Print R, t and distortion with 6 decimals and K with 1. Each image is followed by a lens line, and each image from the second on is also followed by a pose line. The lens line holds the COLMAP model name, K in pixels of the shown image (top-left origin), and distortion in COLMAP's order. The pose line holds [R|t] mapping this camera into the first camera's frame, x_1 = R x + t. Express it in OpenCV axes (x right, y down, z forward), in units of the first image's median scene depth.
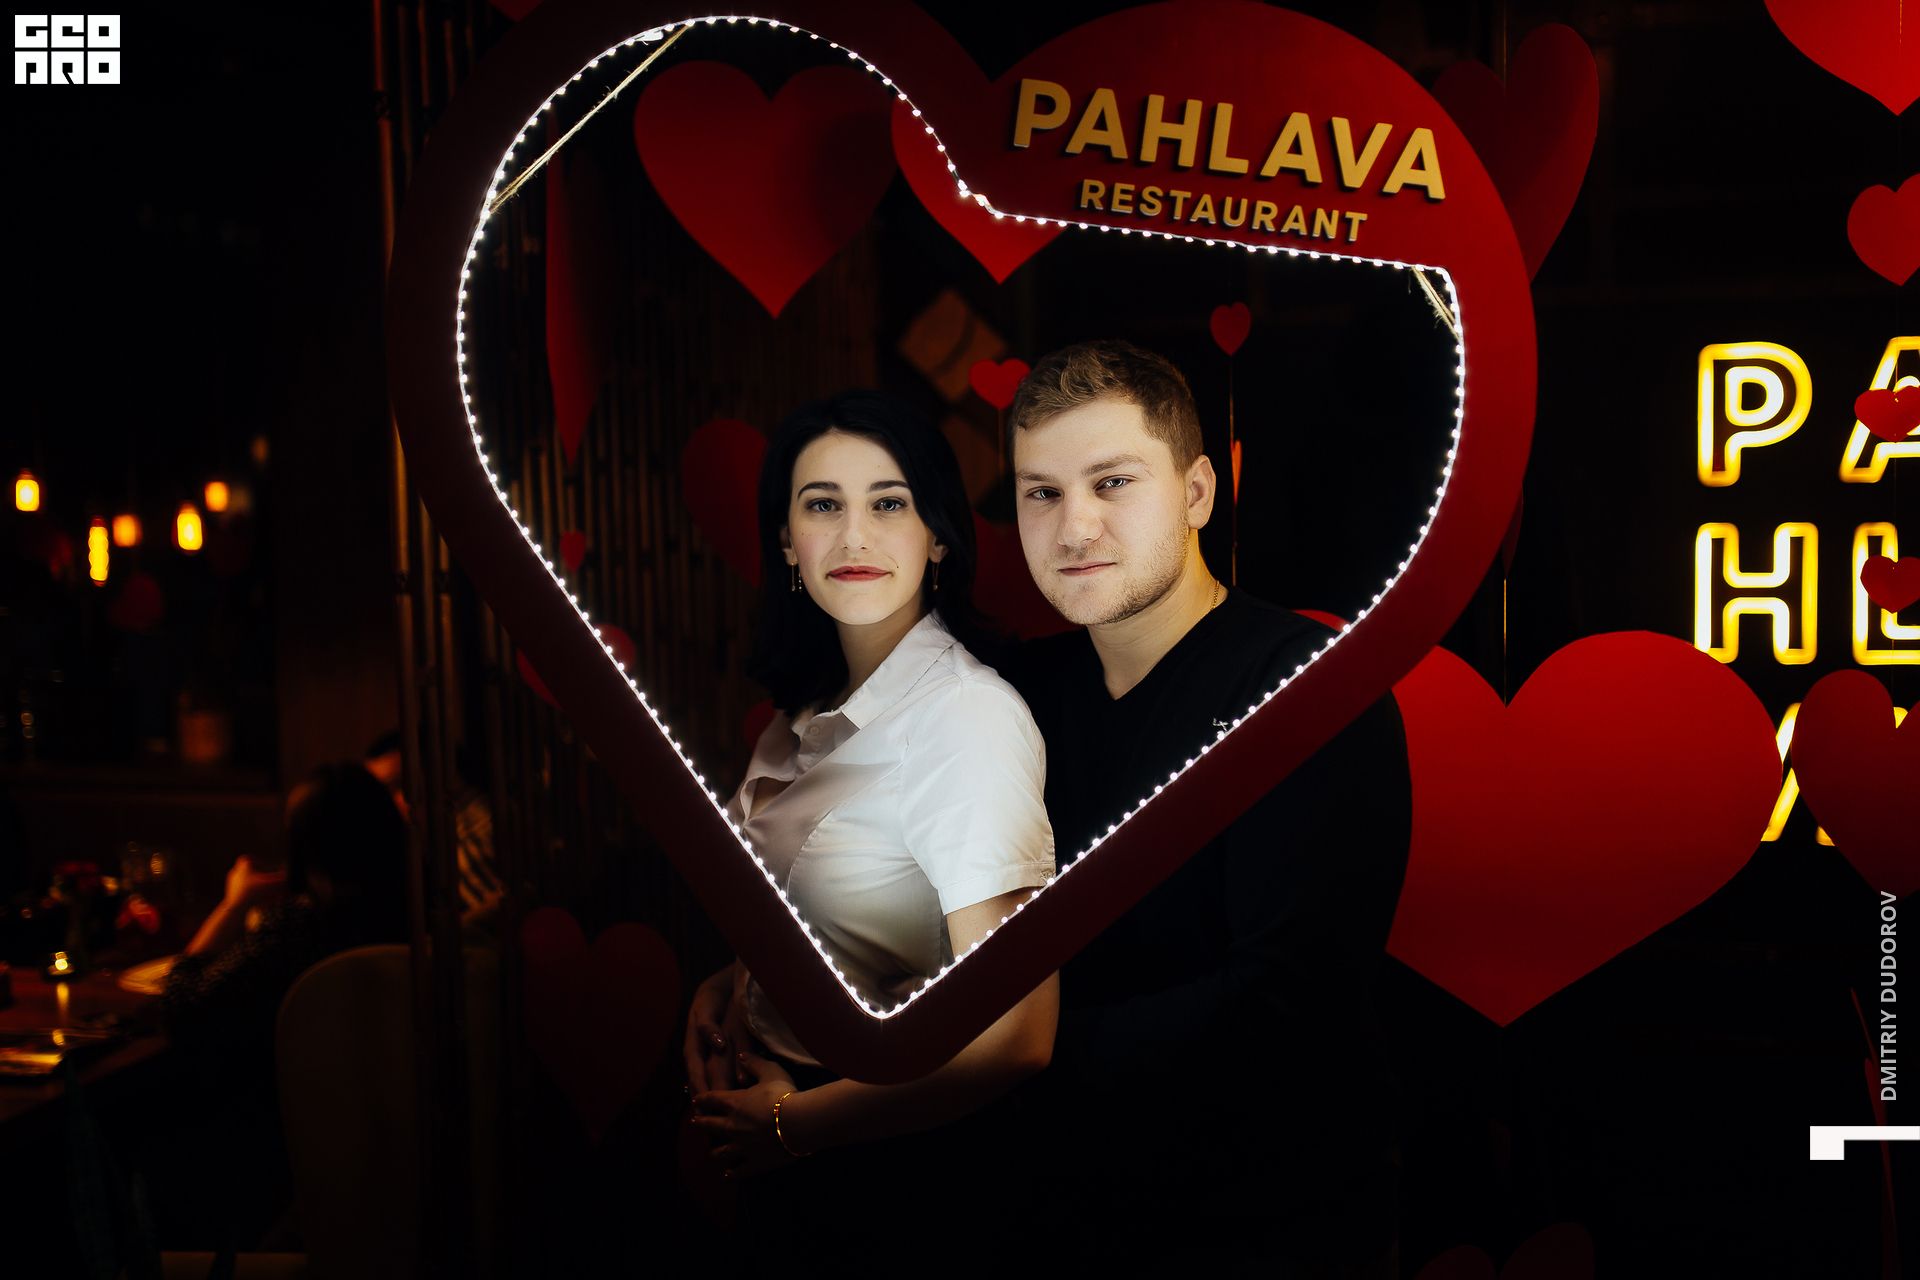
lens RADIAL K [[1966.2, 0, 937.0], [0, 1966.2, 645.0], [0, 0, 1]] dist [0.009939, -0.032484]
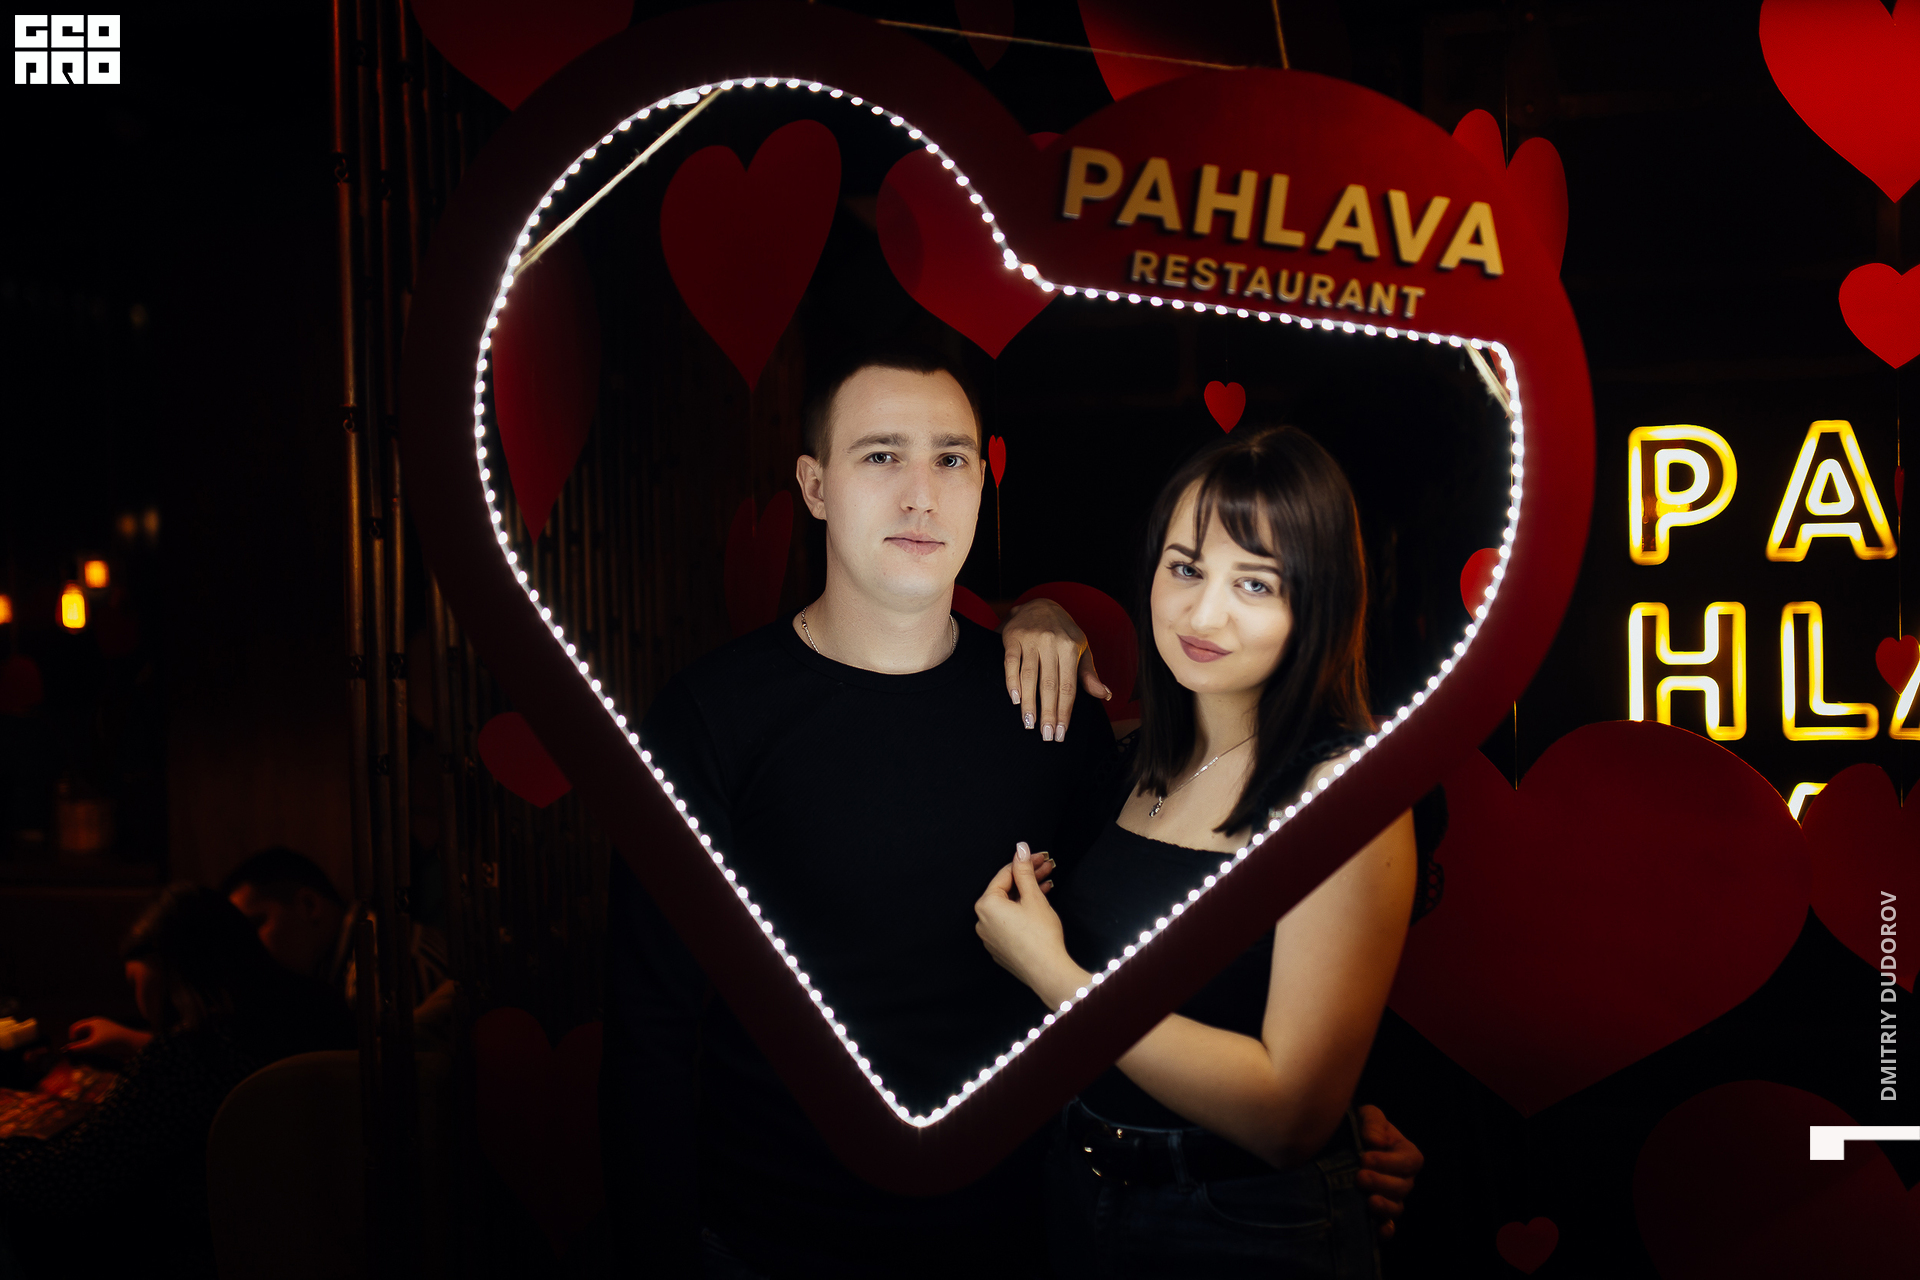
lens RADIAL K [[1966.2, 0, 937.0], [0, 1966.2, 645.0], [0, 0, 1]] dist [0.009939, -0.032484]
pose [[0.997986, -0.002170, 0.063402, -0.085013], [0.004684, 0.999208, -0.039523, -0.004712], [-0.063266, 0.039740, 0.997205, 0.046765]]
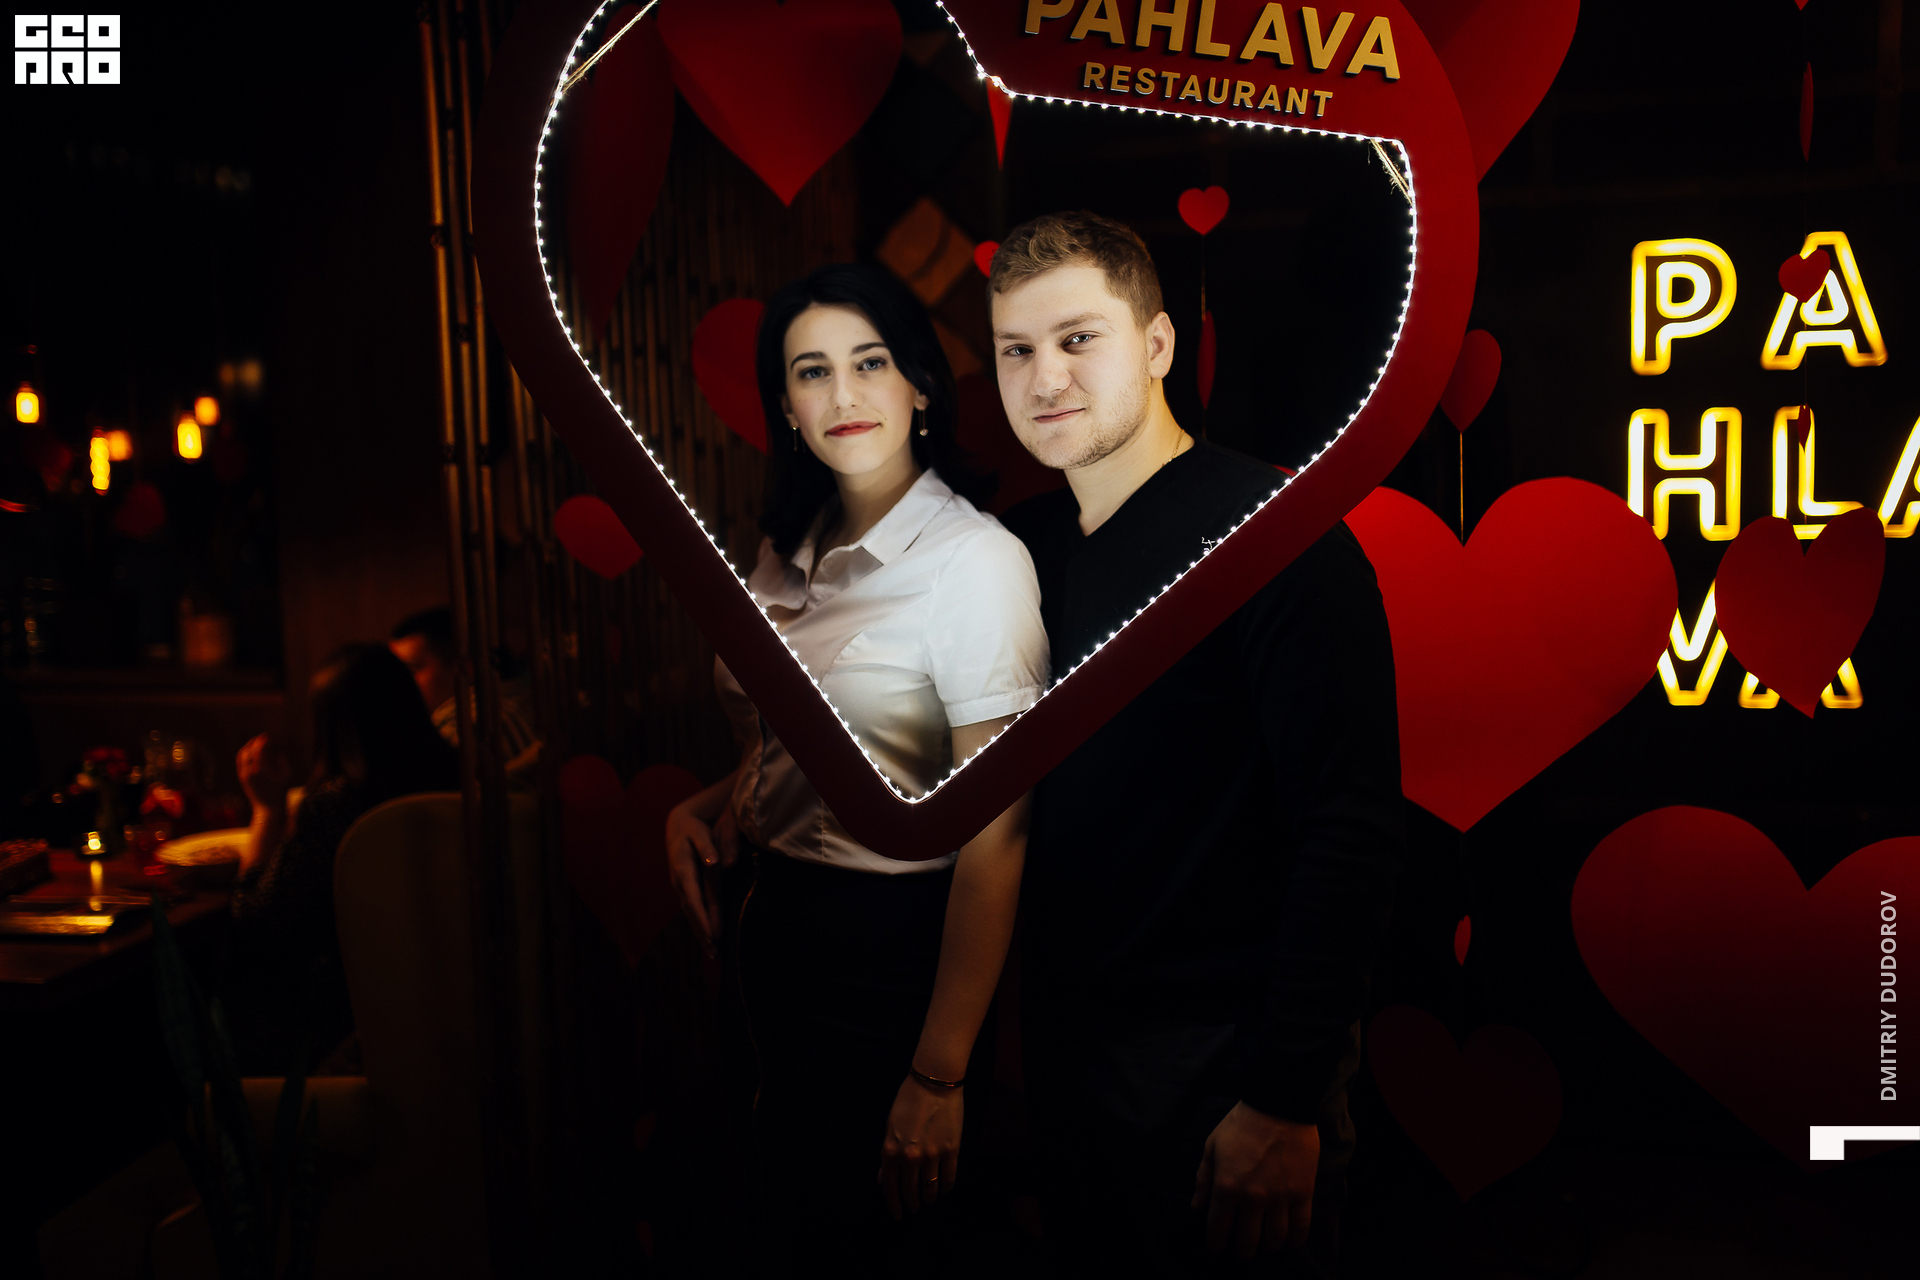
lens RADIAL K [[1924.7, 0, 960.0], [0, 1924.7, 640.0], [0, 0, 1]] dist [0.001115, 0.015872]
pose [[0.999517, -0.010103, 0.029372, -0.035040], [0.008949, 0.999193, 0.039166, 0.054310], [-0.029744, -0.038884, 0.998801, -0.128492]]
